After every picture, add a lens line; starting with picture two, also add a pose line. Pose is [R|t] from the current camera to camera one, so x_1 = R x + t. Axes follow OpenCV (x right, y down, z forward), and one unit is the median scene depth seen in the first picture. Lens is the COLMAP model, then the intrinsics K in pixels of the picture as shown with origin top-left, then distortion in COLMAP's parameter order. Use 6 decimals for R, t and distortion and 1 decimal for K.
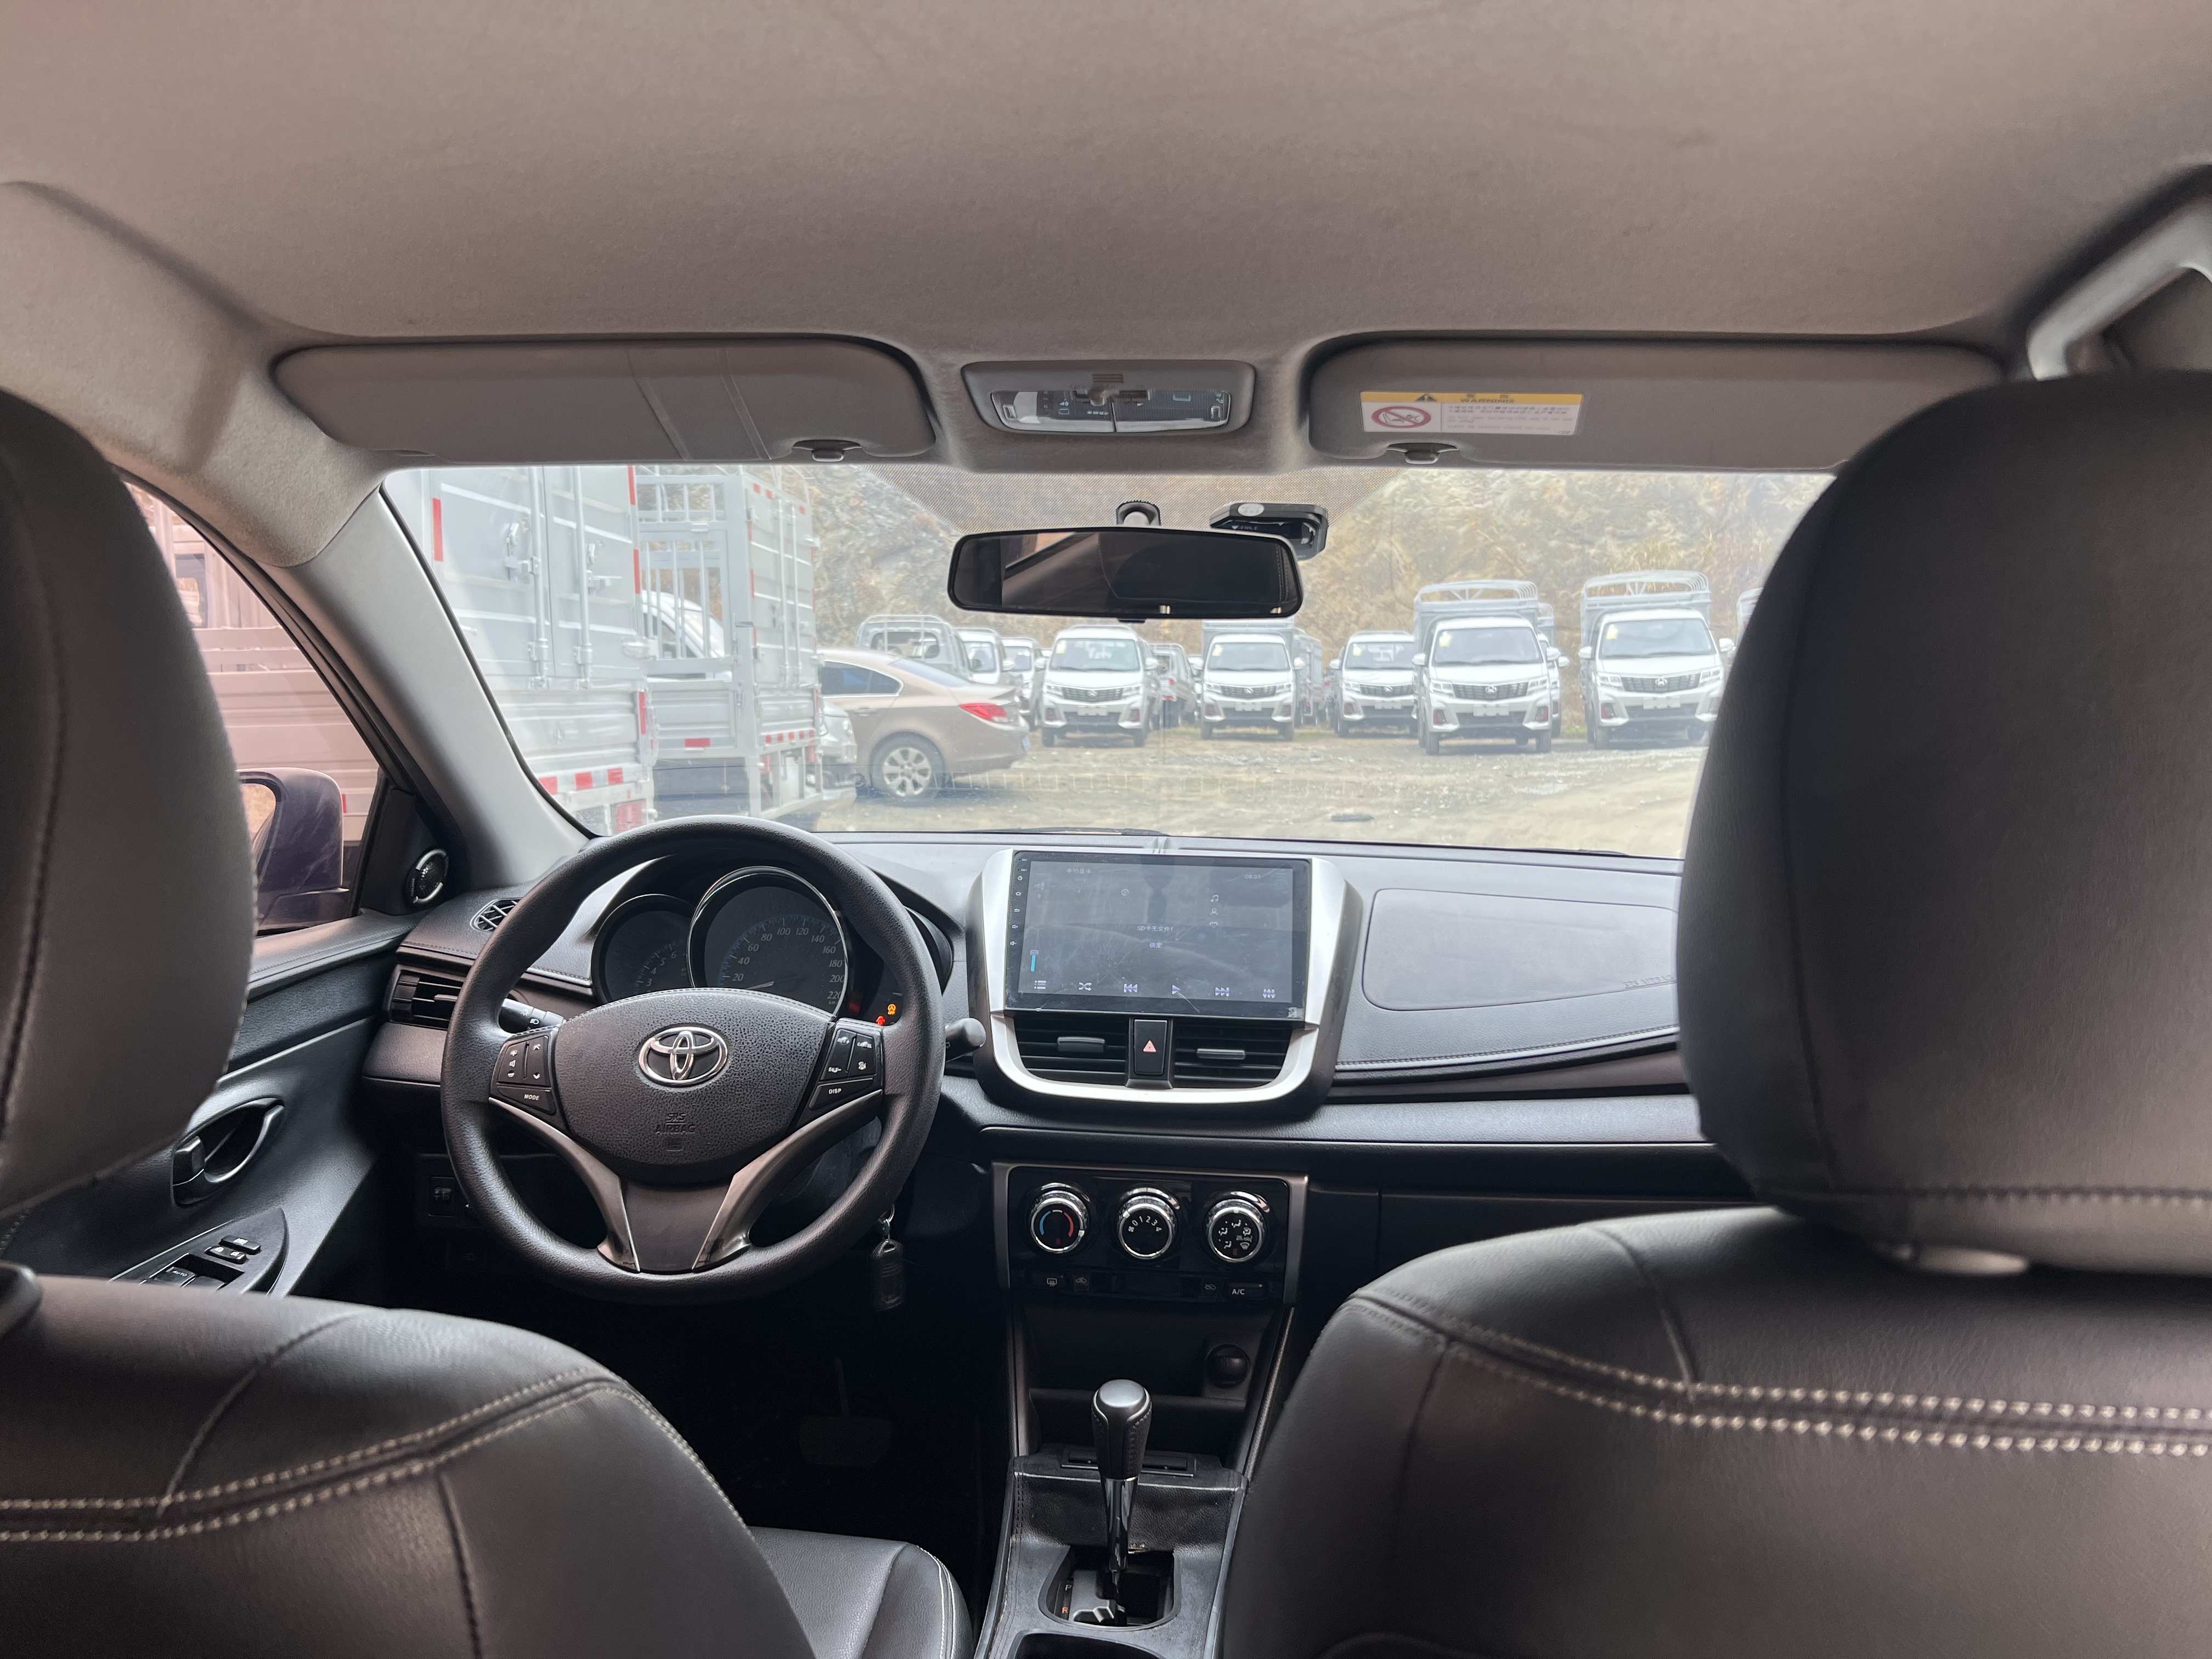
lens RADIAL K [[1667.8, 0, 1100.2], [0, 1667.8, 812.1], [0, 0, 1]] dist [0.049946, -0.053947]
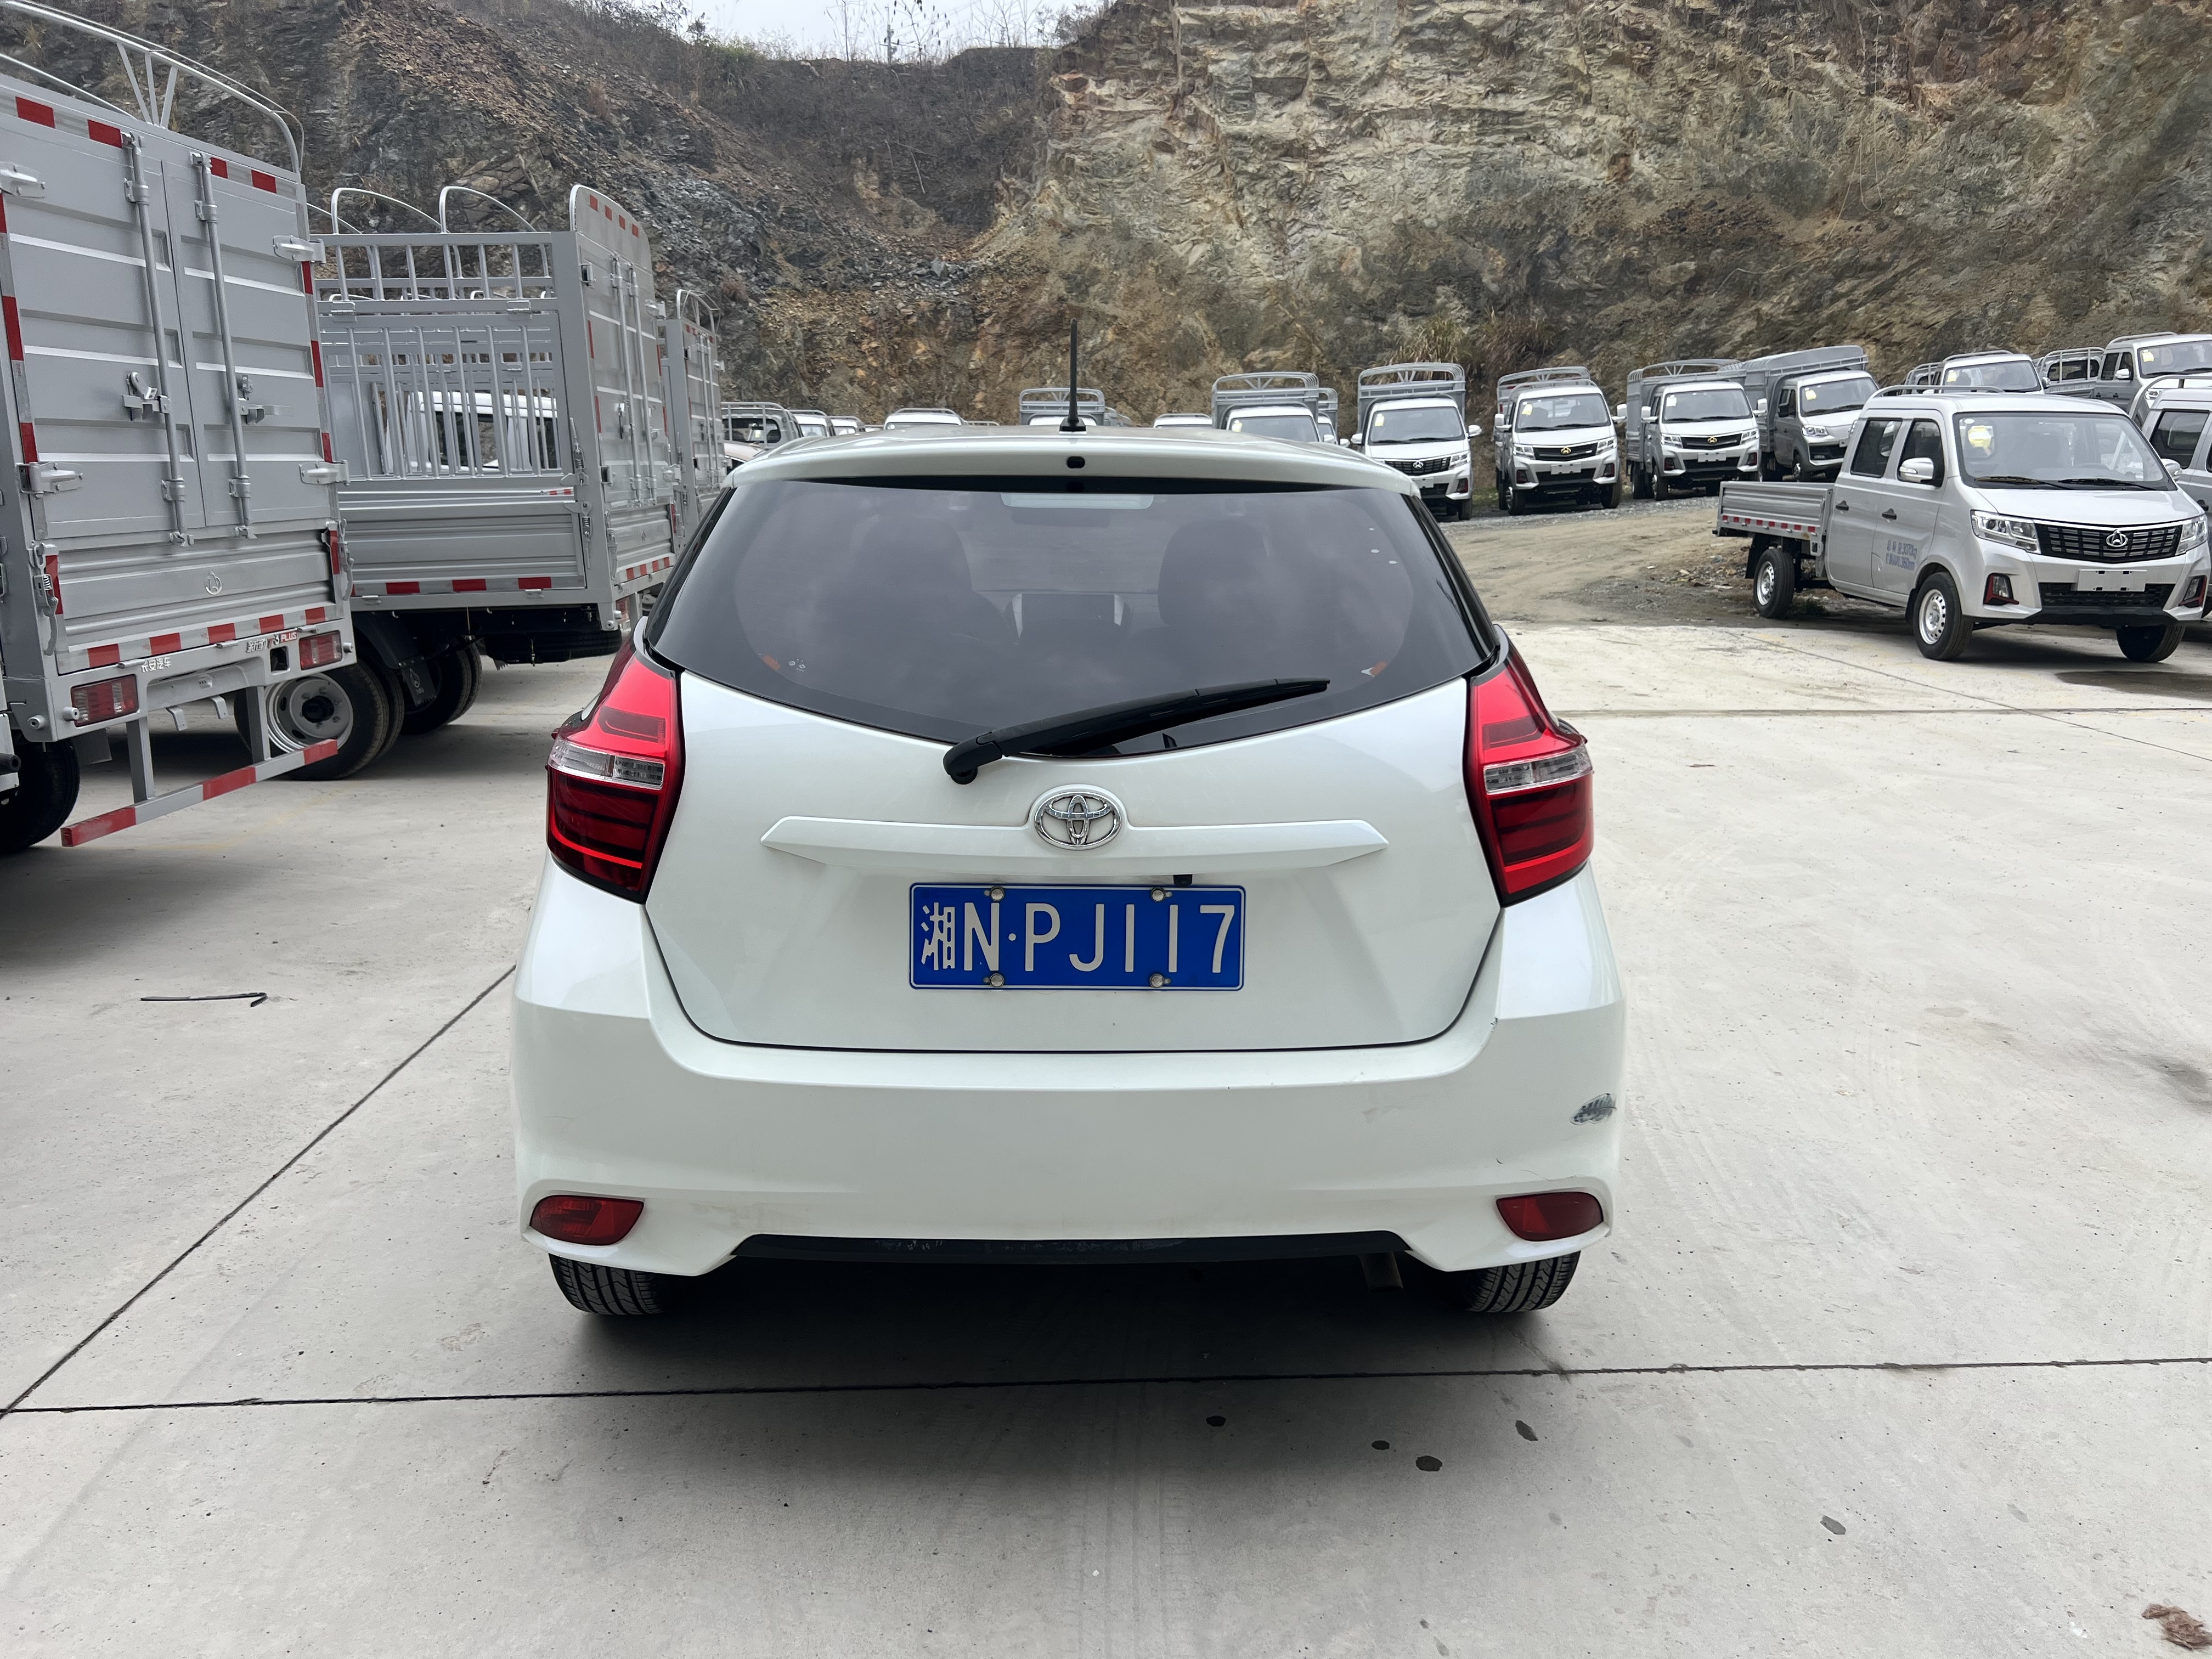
lens RADIAL K [[1667.8, 0, 1103.5], [0, 1667.8, 836.5], [0, 0, 1]] dist [0.049946, -0.053947]
pose [[0.993387, -0.029208, 0.111033, -0.013614], [0.012407, 0.988745, 0.149092, 0.000675], [-0.114138, -0.146729, 0.982570, -0.113091]]
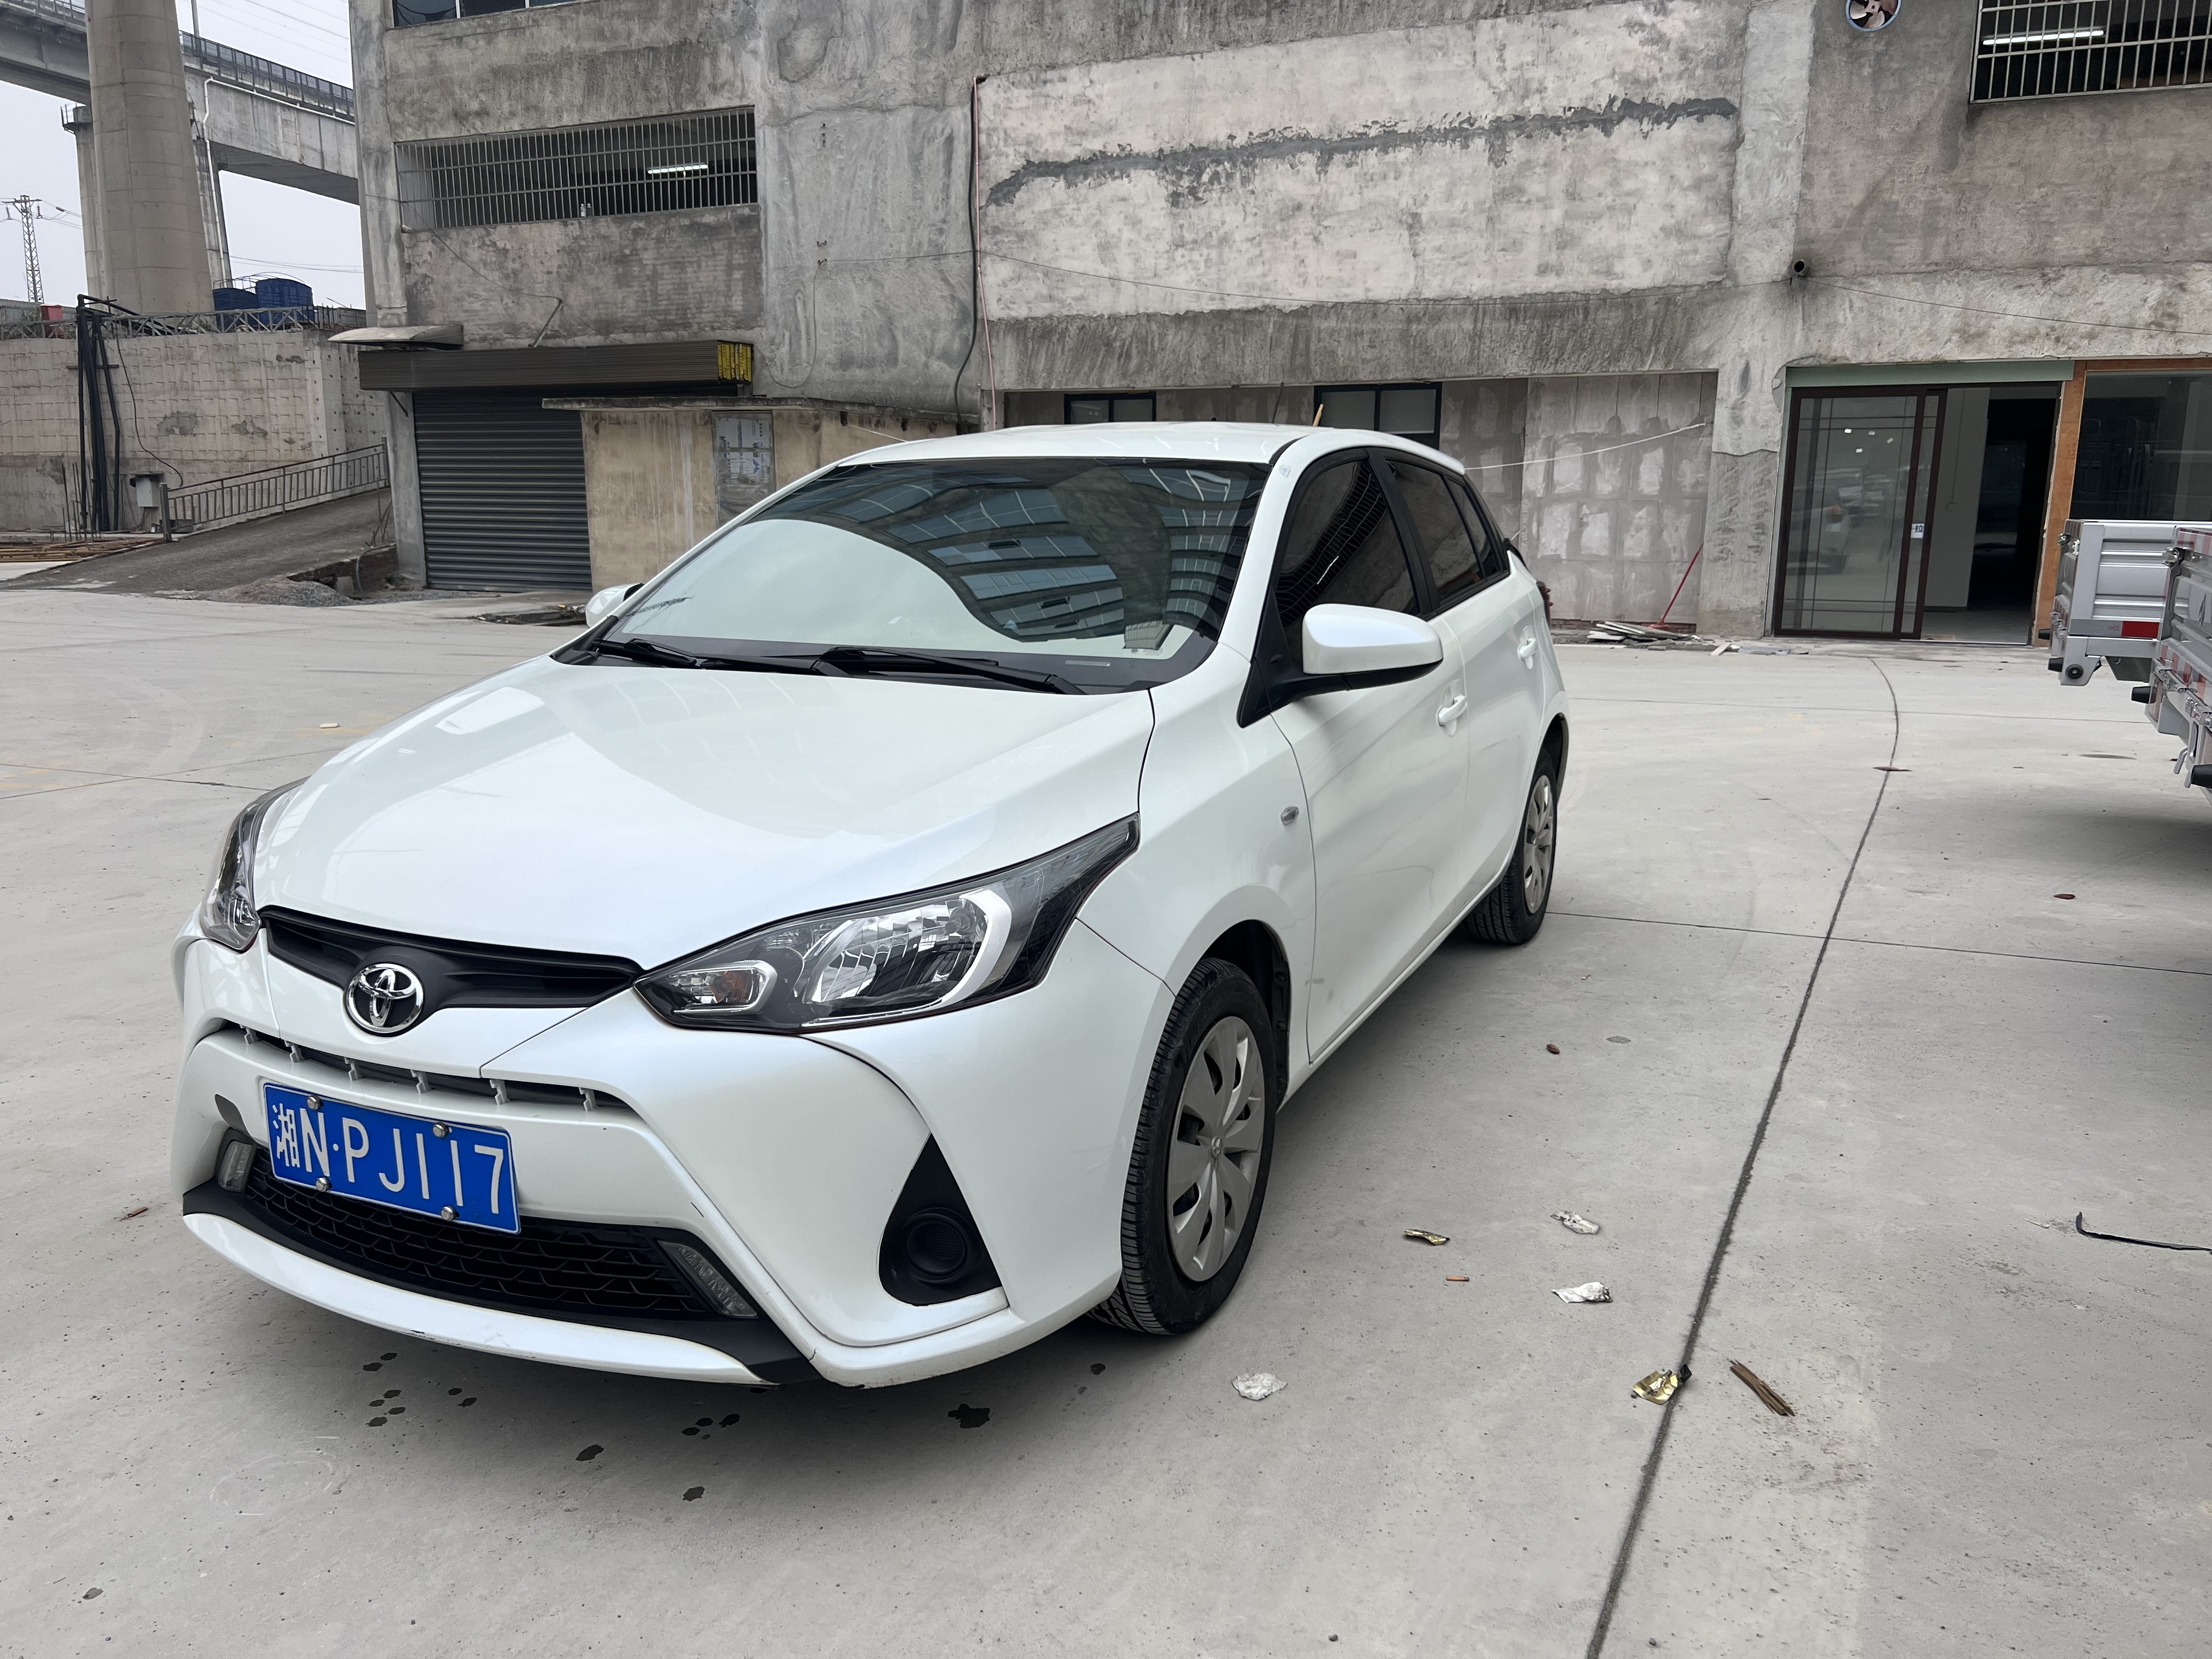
lens RADIAL K [[1667.8, 0, 1093.9], [0, 1667.8, 825.9], [0, 0, 1]] dist [0.049946, -0.053947]
pose [[-0.933181, -0.083149, 0.349657, -0.050875], [0.014527, 0.963350, 0.267855, -0.016186], [-0.359114, 0.255036, -0.897772, 0.157555]]
